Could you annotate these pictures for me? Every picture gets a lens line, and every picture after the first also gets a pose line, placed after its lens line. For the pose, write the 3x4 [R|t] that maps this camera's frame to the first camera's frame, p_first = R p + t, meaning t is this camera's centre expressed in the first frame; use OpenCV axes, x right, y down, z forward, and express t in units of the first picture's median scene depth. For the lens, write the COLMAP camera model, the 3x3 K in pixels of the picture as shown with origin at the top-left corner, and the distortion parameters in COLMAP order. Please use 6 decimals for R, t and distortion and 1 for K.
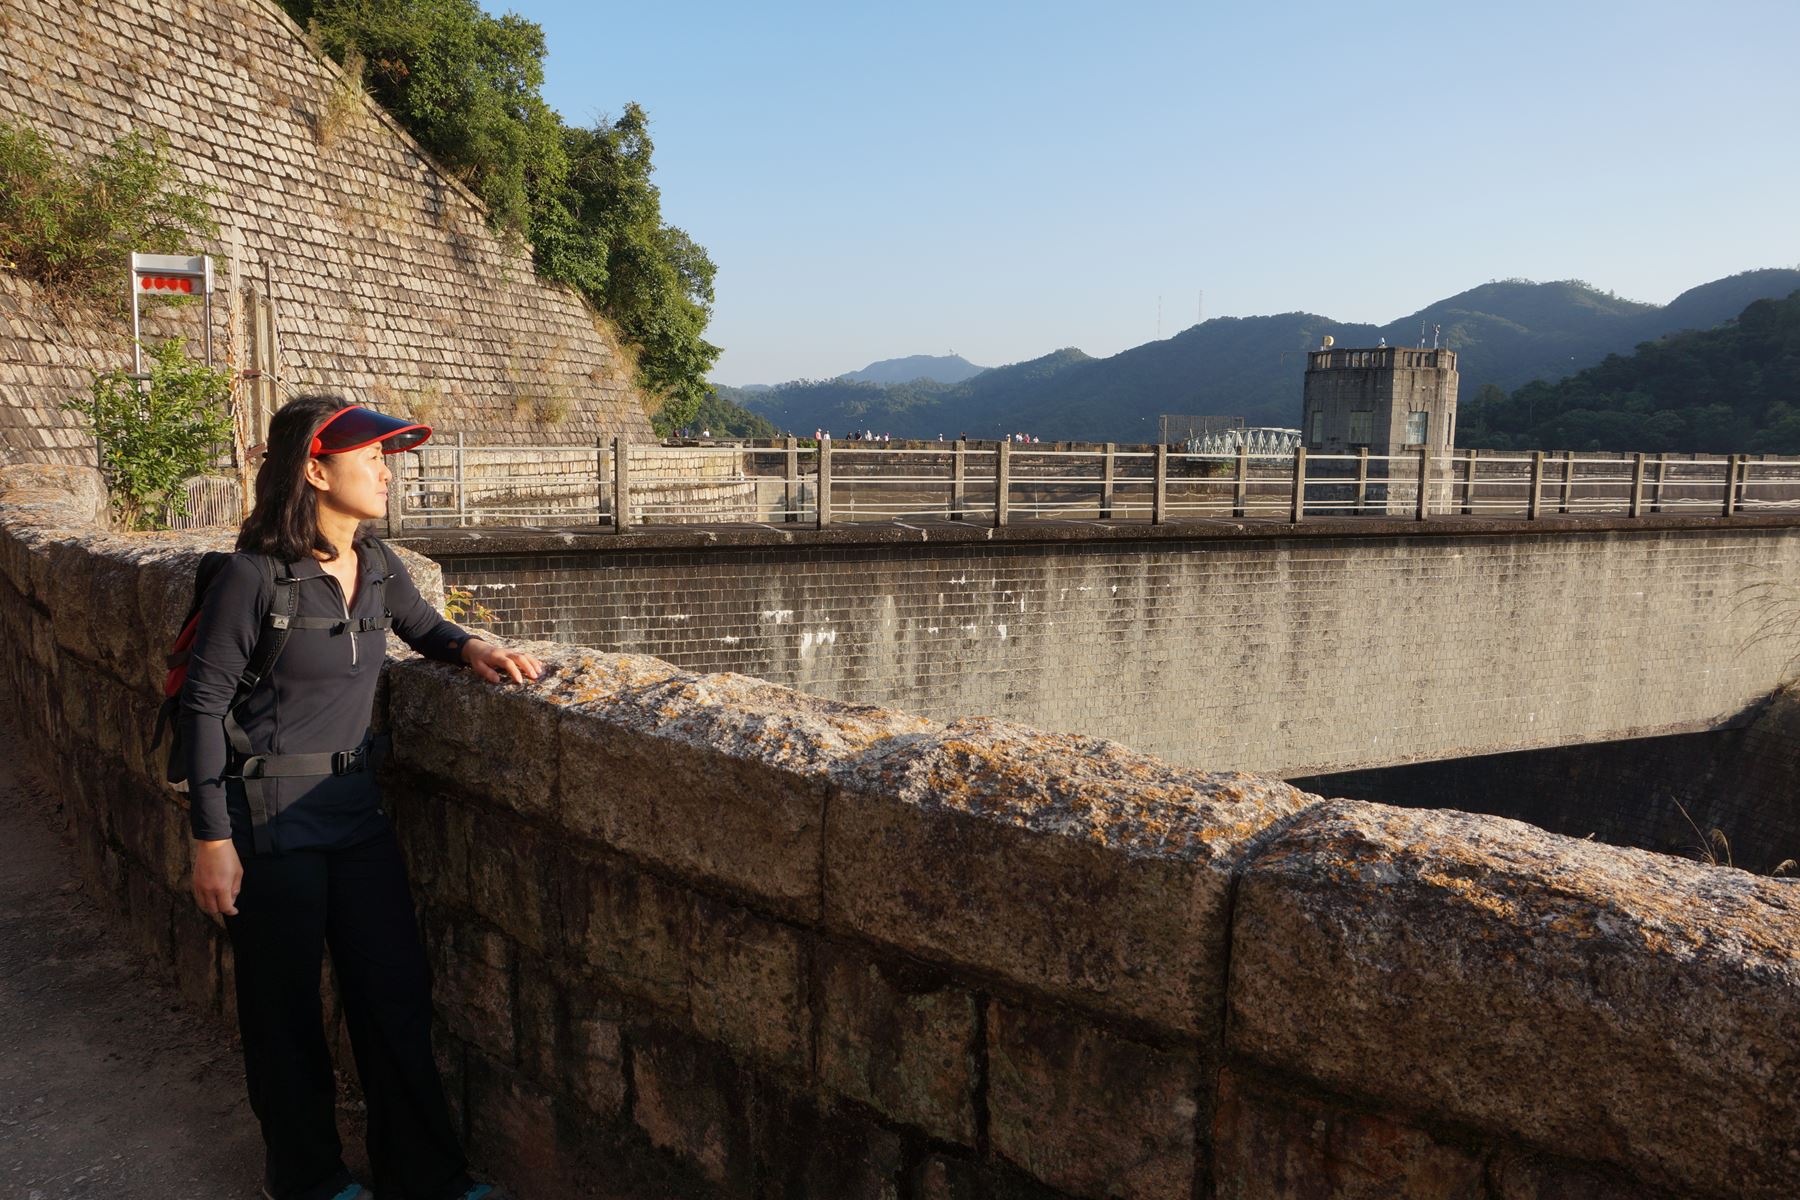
lens RADIAL K [[1237.8, 0, 892.7], [0, 1237.8, 599.6], [0, 0, 1]] dist [-0.043951, 0.052866]
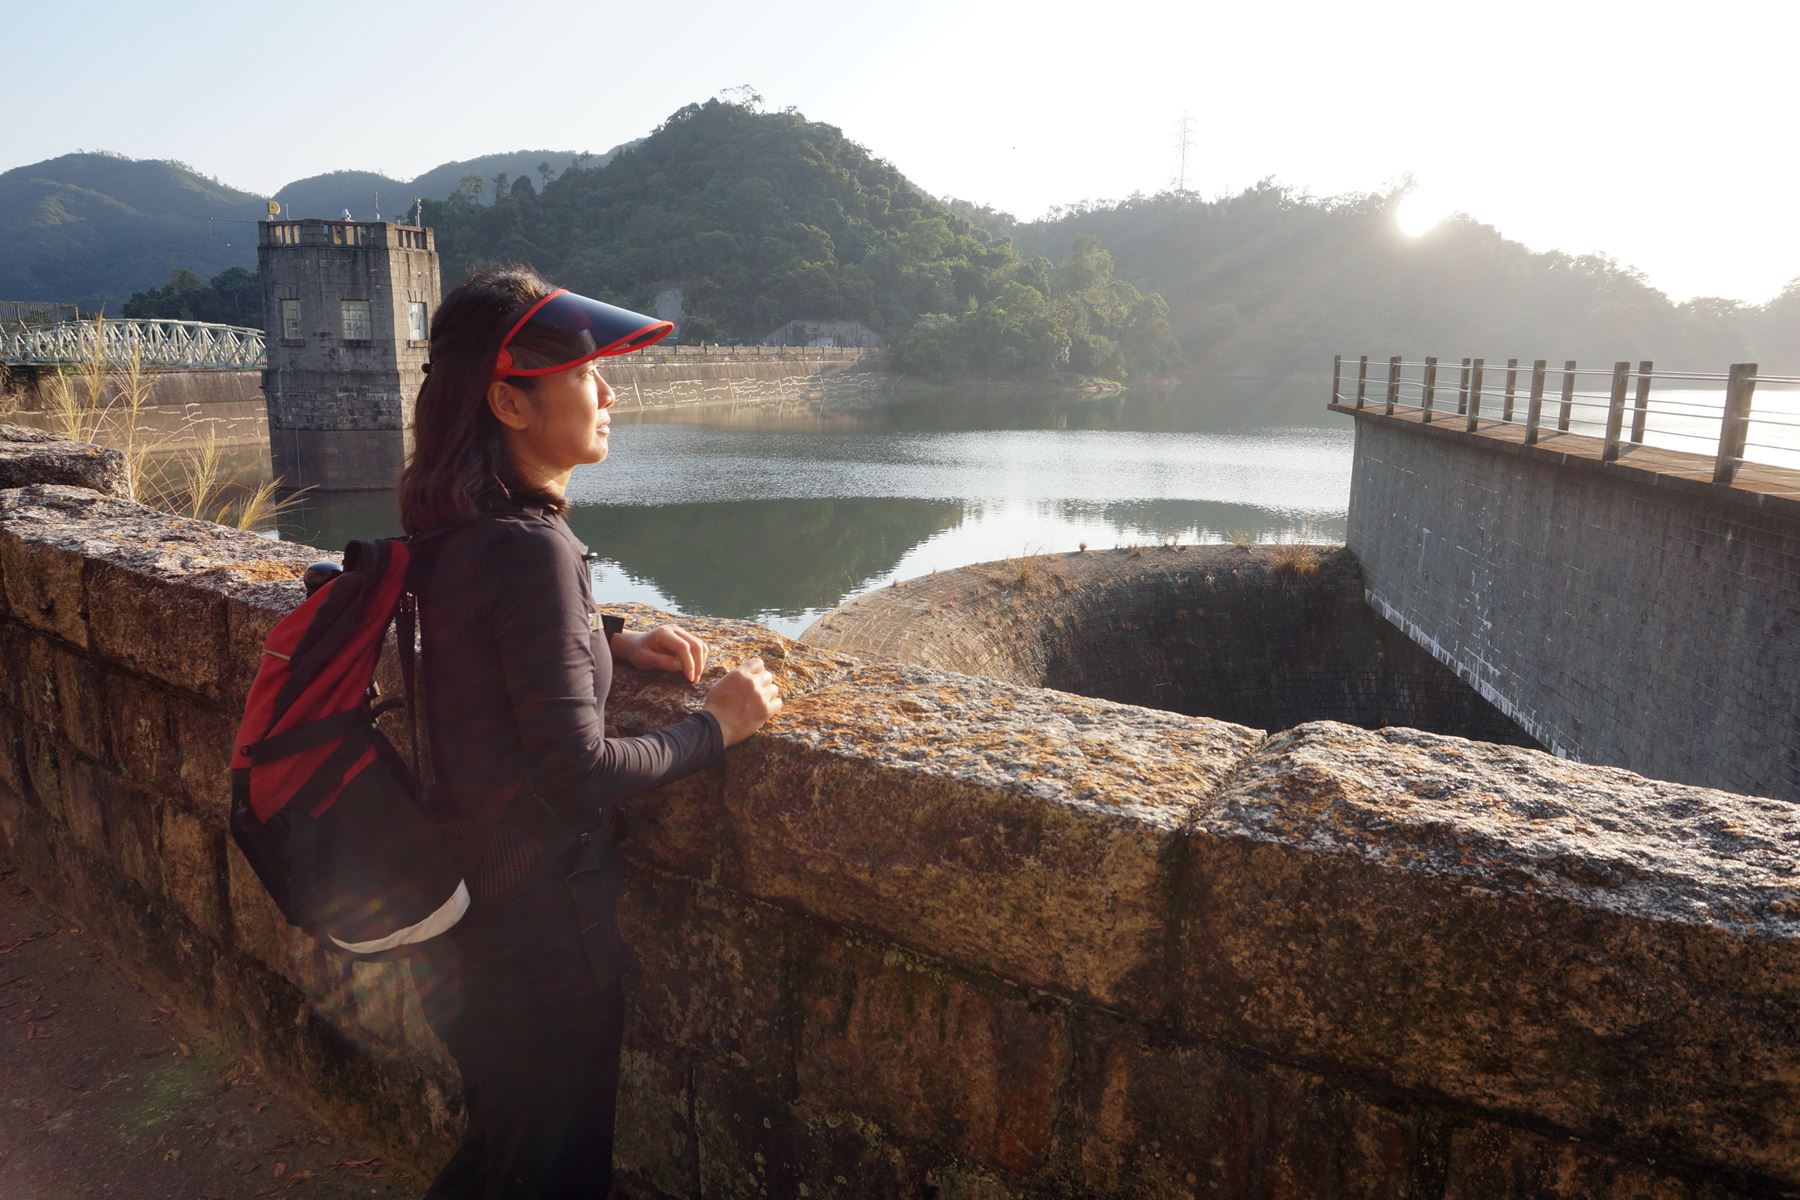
lens RADIAL K [[1237.8, 0, 892.7], [0, 1237.8, 599.6], [0, 0, 1]] dist [-0.043951, 0.052866]
pose [[0.520135, -0.181766, 0.834518, -0.487275], [0.108776, 0.983233, 0.146360, -0.117914], [-0.847129, 0.014649, 0.531185, 0.833153]]
